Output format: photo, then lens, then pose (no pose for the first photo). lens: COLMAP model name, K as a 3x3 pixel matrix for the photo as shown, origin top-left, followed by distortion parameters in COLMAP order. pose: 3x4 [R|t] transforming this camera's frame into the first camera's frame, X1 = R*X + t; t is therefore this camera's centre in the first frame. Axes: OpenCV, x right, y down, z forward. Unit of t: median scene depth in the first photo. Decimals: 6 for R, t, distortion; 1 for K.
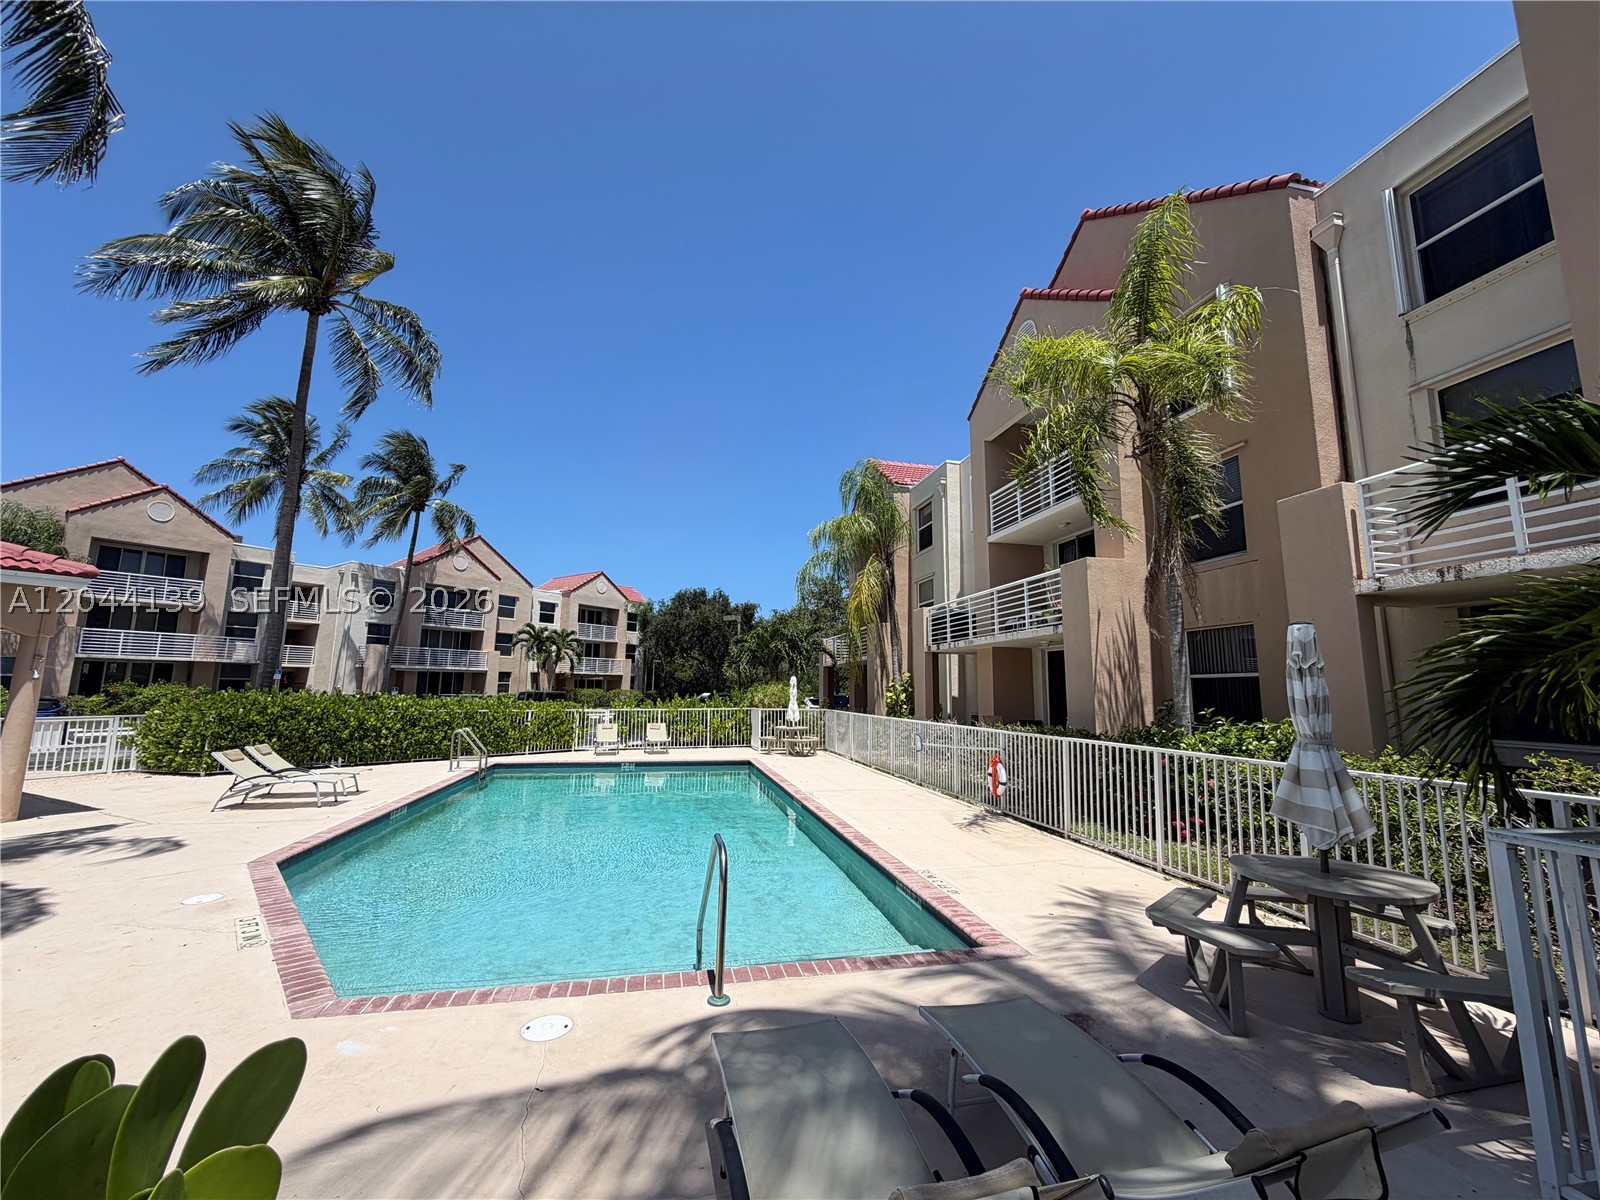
lens RADIAL K [[624.1, 0, 800.0], [0, 624.1, 600.0], [0, 0, 1]] dist [-0.027481, 0.008213]
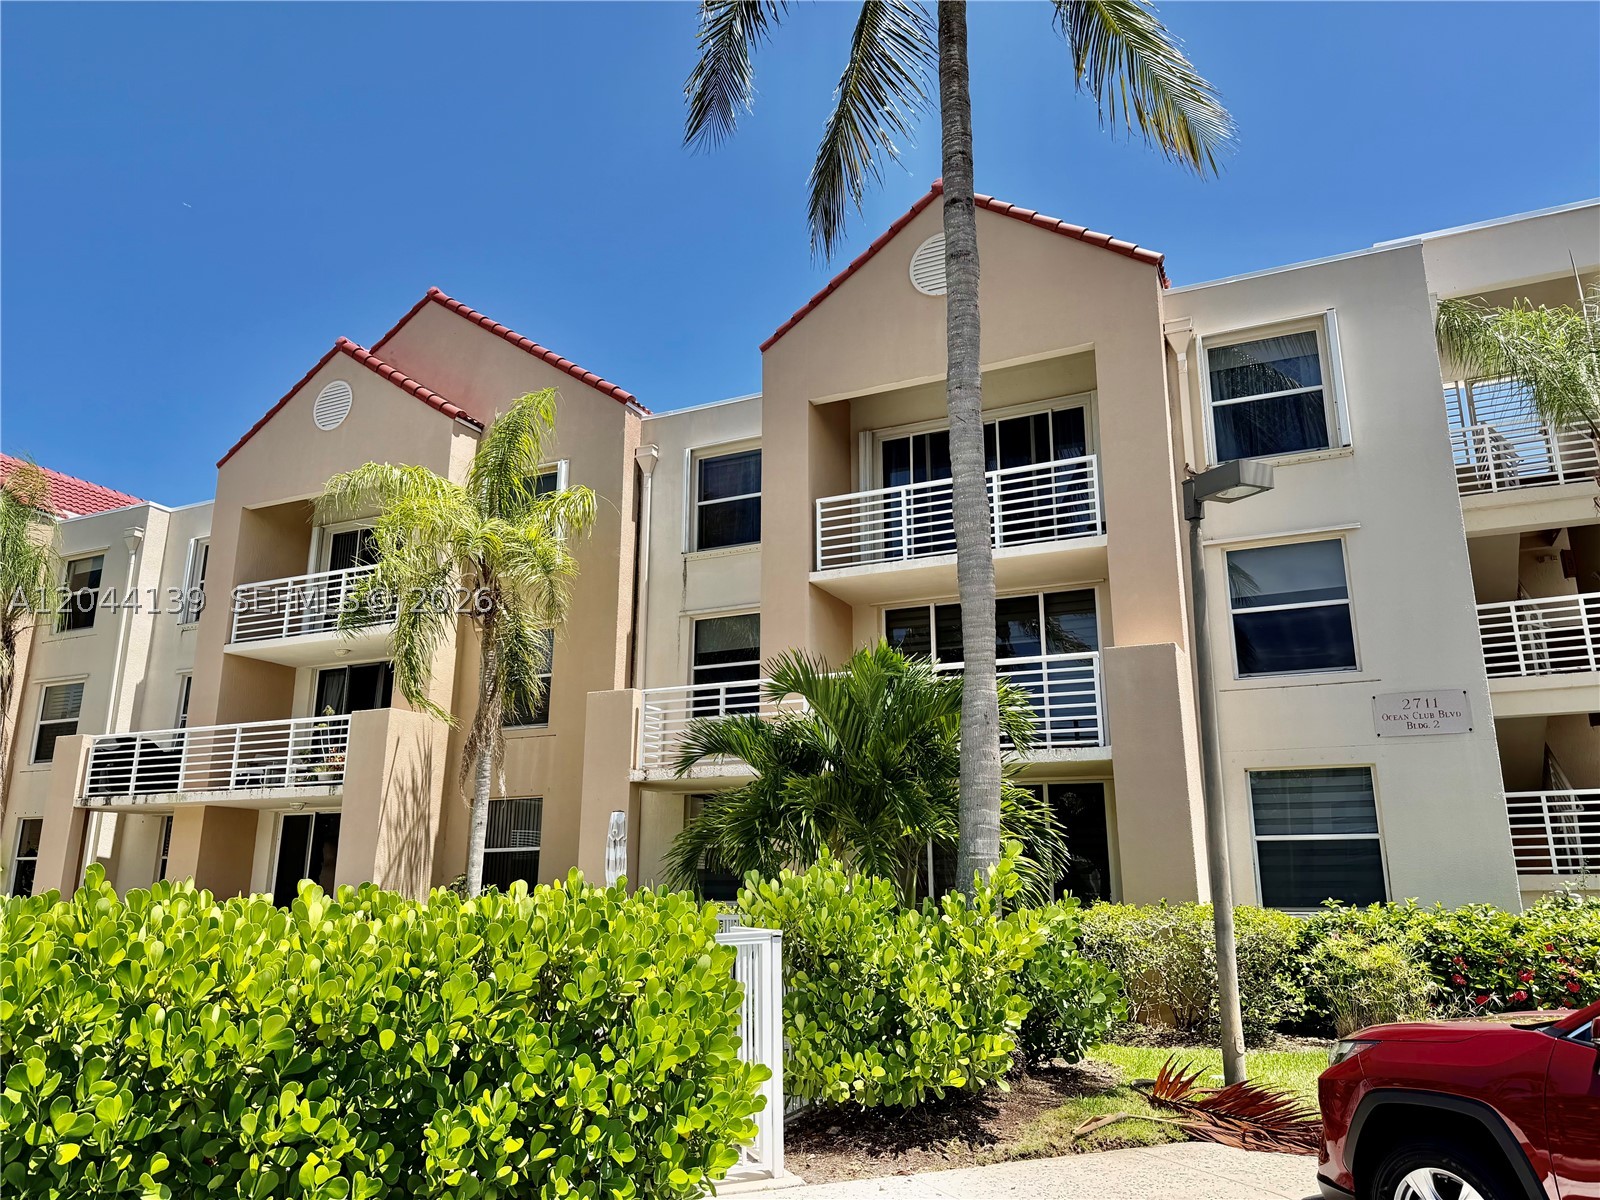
lens RADIAL K [[1100.4, 0, 800.0], [0, 1100.4, 600.0], [0, 0, 1]] dist [0.006670, -0.058643]
pose [[0.597418, 0.185176, 0.780257, -0.510943], [-0.099233, 0.982567, -0.157210, -0.040951], [-0.795767, 0.016493, 0.605379, -0.460359]]
